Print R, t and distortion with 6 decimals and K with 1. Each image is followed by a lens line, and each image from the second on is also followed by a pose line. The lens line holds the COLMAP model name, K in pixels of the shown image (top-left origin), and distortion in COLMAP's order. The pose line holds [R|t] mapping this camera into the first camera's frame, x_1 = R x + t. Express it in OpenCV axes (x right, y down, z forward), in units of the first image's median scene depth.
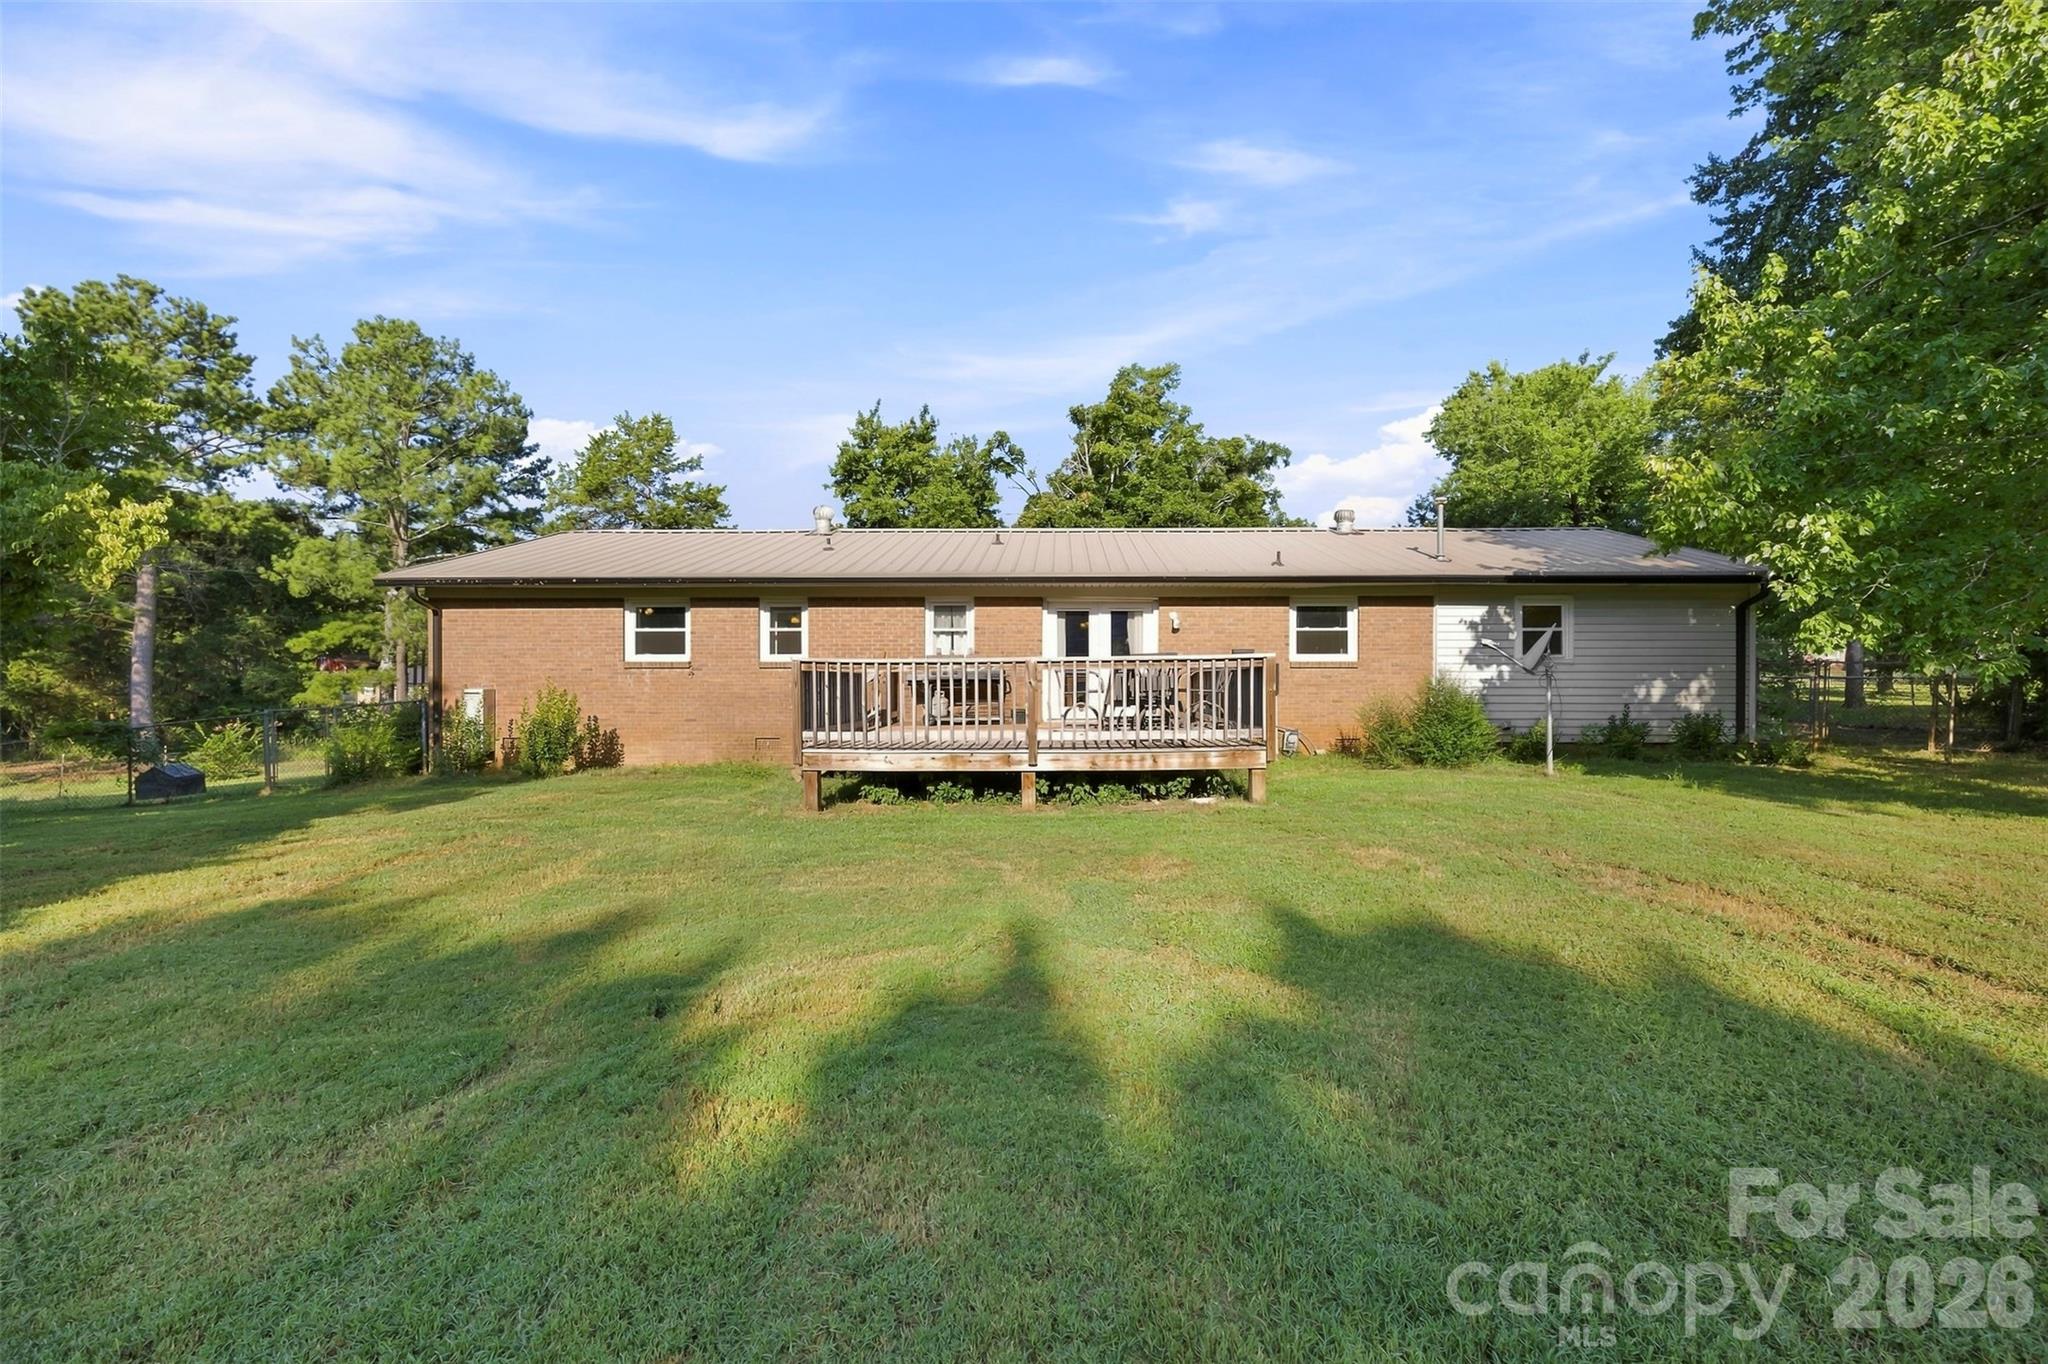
lens RADIAL K [[775.6, 0, 1028.1], [0, 775.6, 675.3], [0, 0, 1]] dist [0.016212, -0.004584]
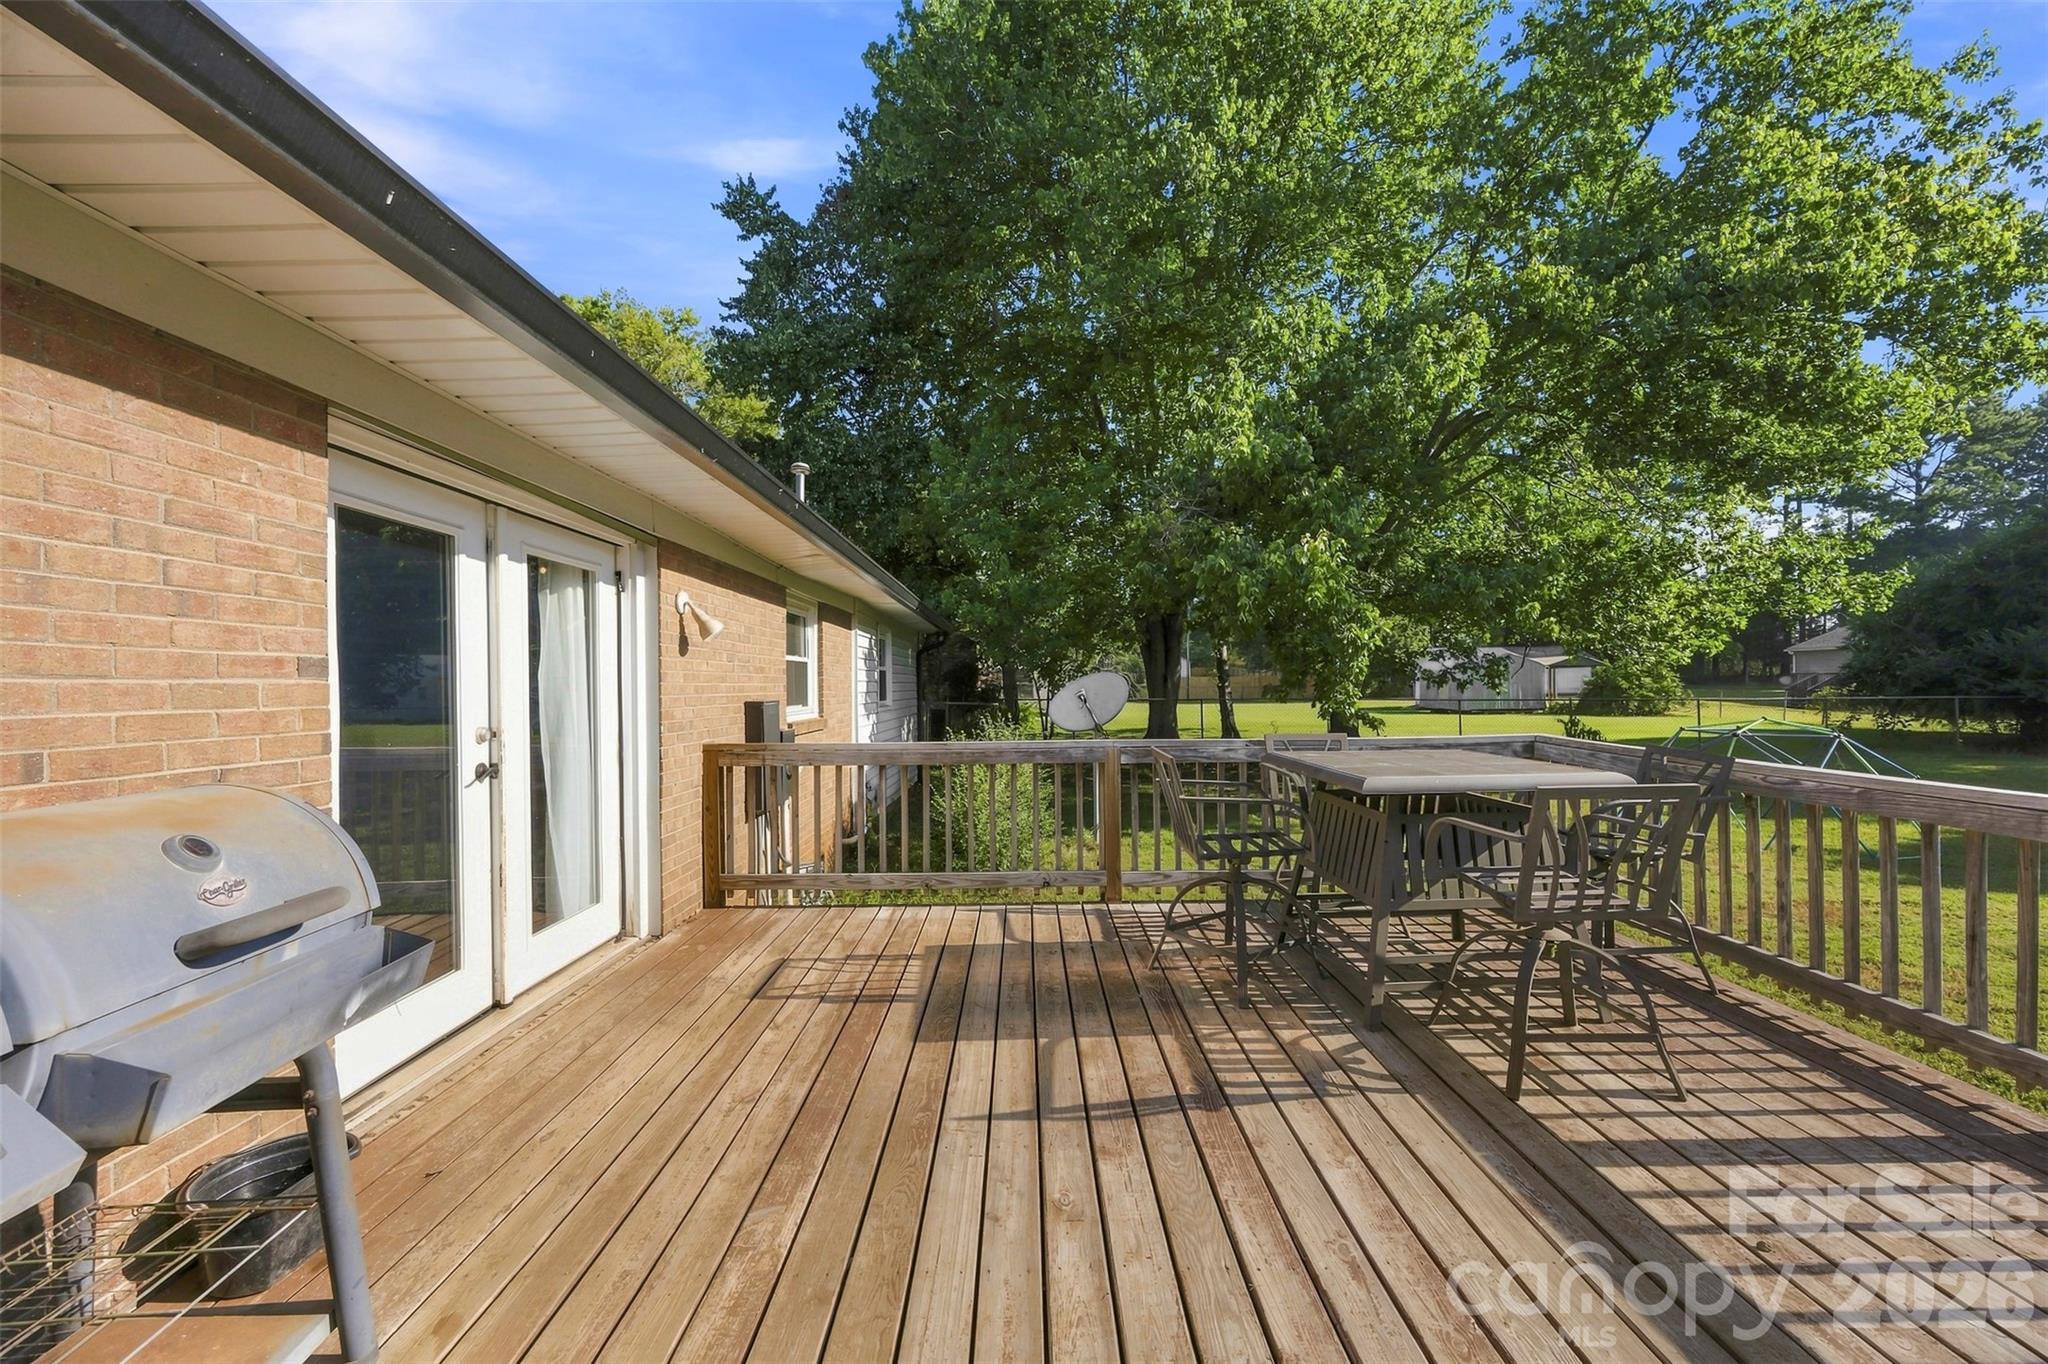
lens RADIAL K [[790.0, 0, 1024.0], [0, 790.0, 682.0], [0, 0, 1]] dist [0.000624, 0.000002]
pose [[-0.109316, -0.001663, 0.994006, -0.073369], [0.018430, 0.999823, 0.003699, -0.018361], [-0.993836, 0.018724, -0.109266, 0.396568]]
